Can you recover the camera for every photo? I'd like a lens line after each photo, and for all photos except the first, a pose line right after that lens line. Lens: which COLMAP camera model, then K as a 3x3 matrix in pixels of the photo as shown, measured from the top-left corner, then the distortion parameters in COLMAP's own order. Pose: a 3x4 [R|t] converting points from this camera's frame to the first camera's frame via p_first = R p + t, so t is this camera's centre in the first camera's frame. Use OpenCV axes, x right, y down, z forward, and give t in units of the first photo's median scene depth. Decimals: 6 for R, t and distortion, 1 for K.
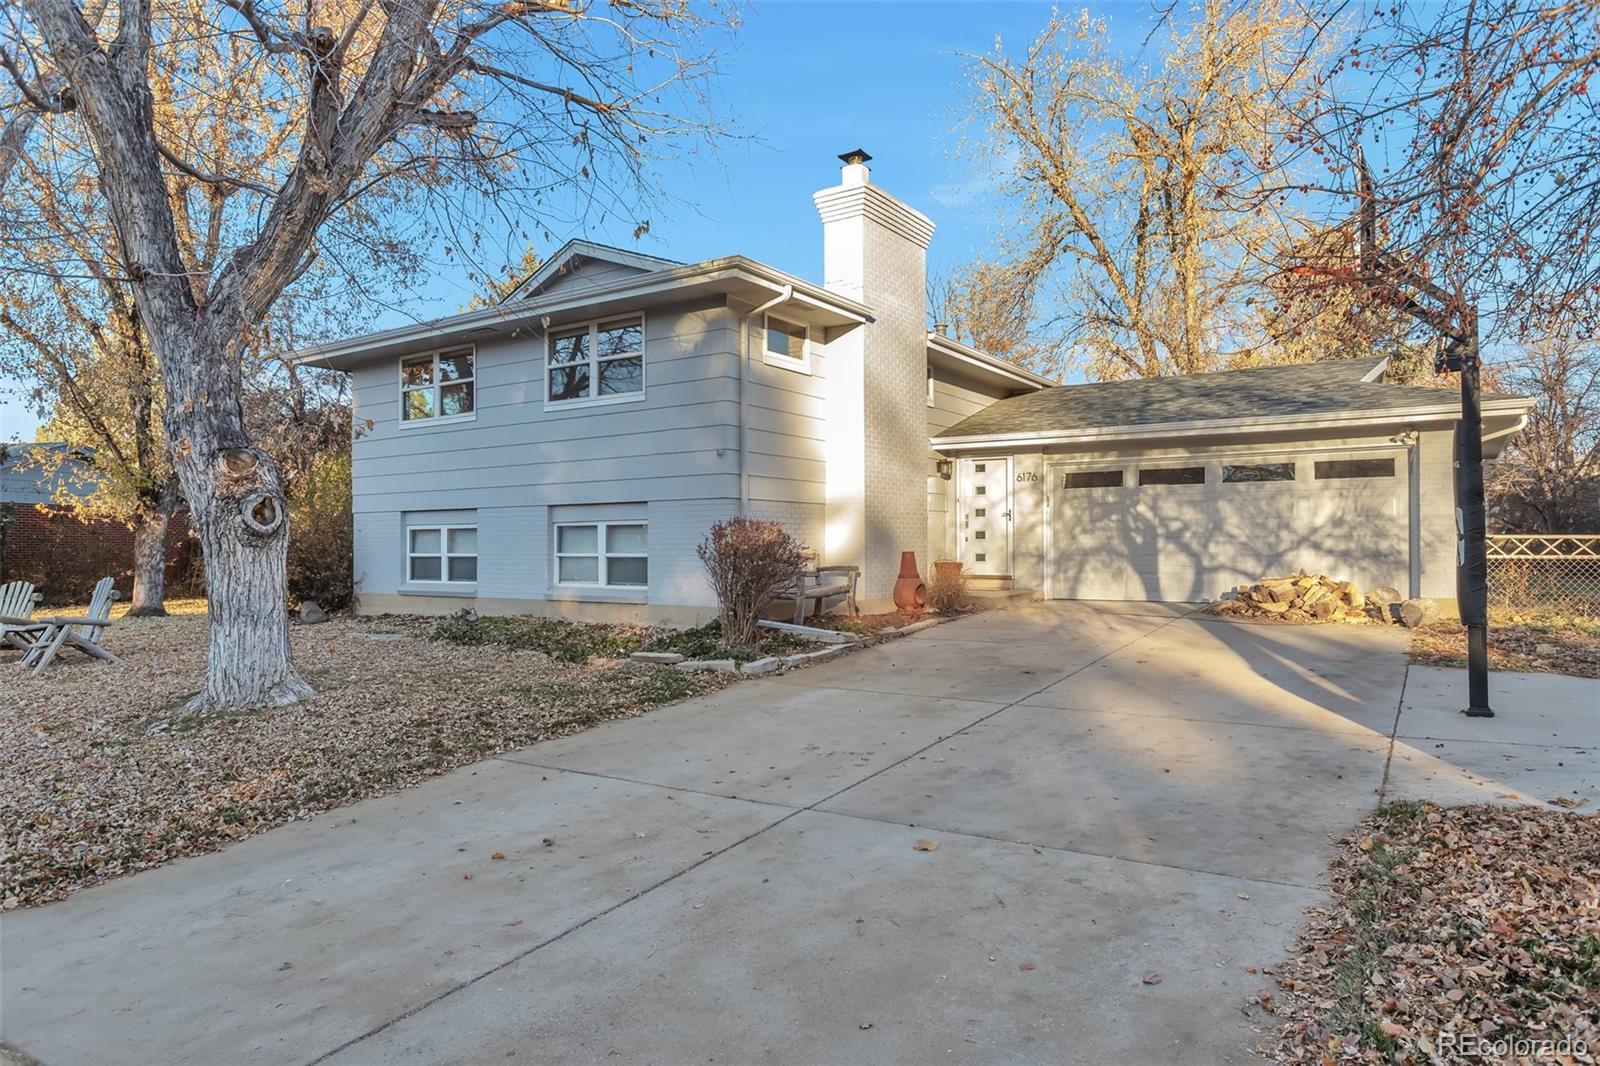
lens RADIAL K [[991.2, 0, 800.0], [0, 991.2, 533.0], [0, 0, 1]] dist [0.000289, 0.000081]
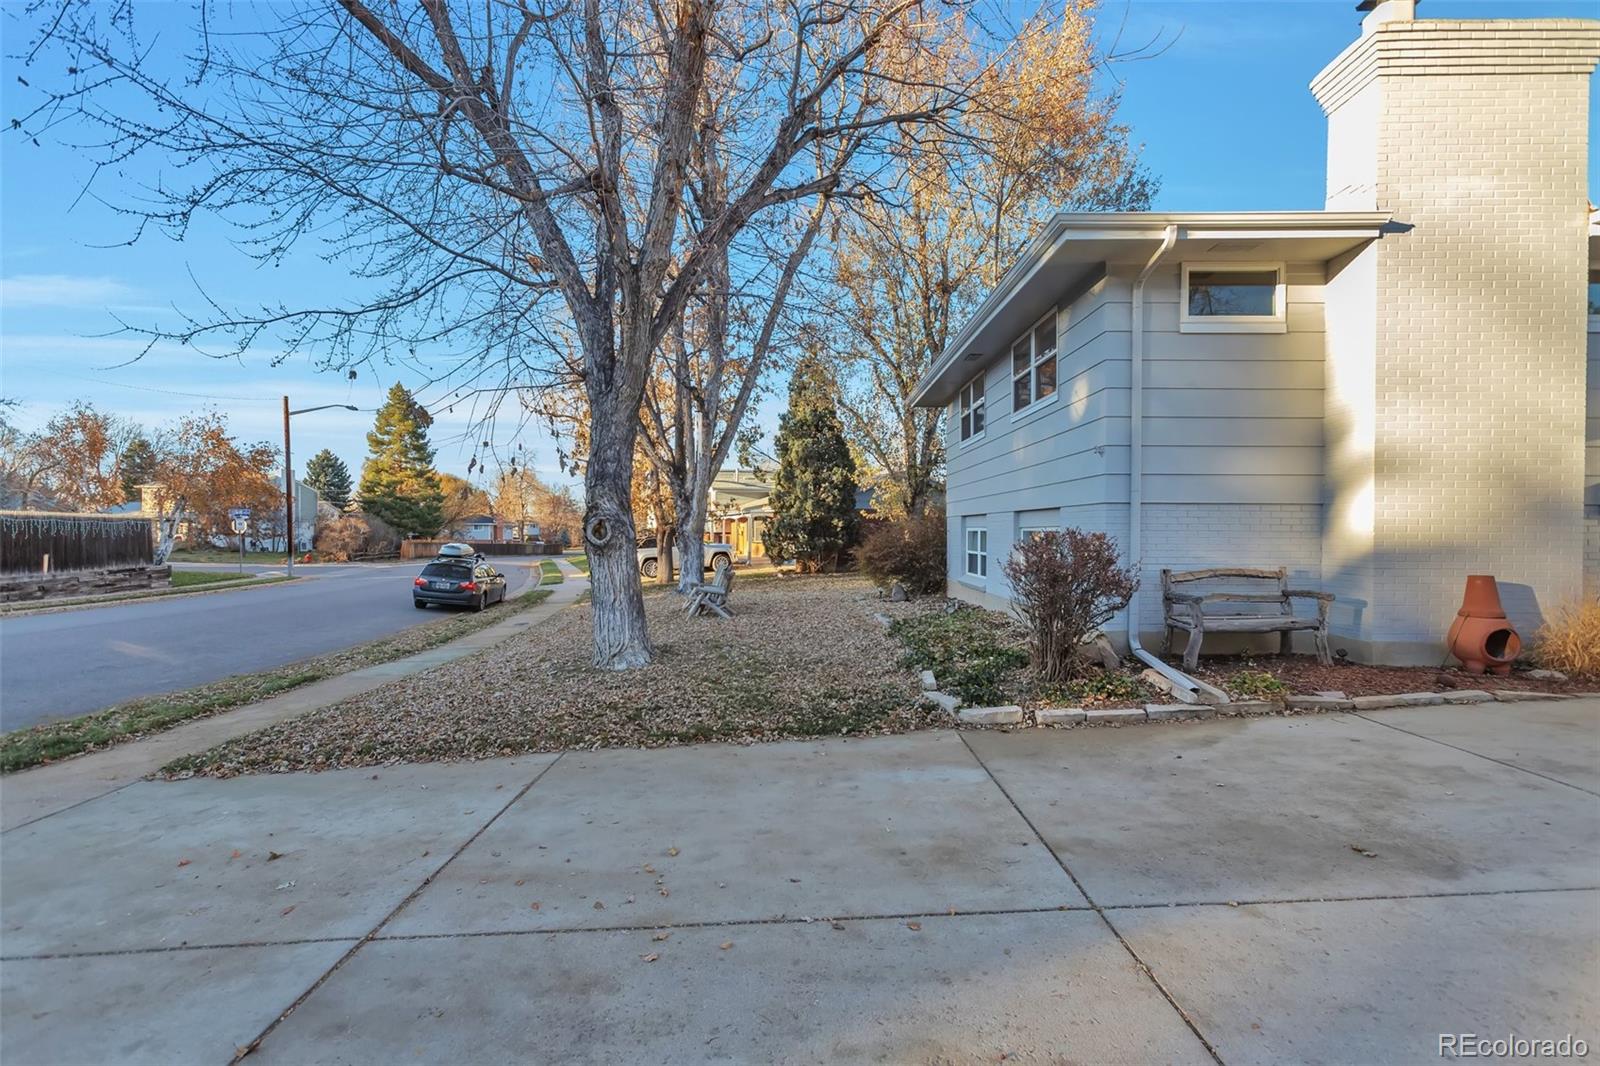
lens RADIAL K [[712.9, 0, 800.0], [0, 712.9, 533.0], [0, 0, 1]] dist [-0.008642, 0.012130]
pose [[0.541892, 0.010368, -0.840384, 0.292093], [0.006023, 0.999850, 0.016219, -0.020705], [0.840426, -0.013851, 0.541749, 0.438896]]
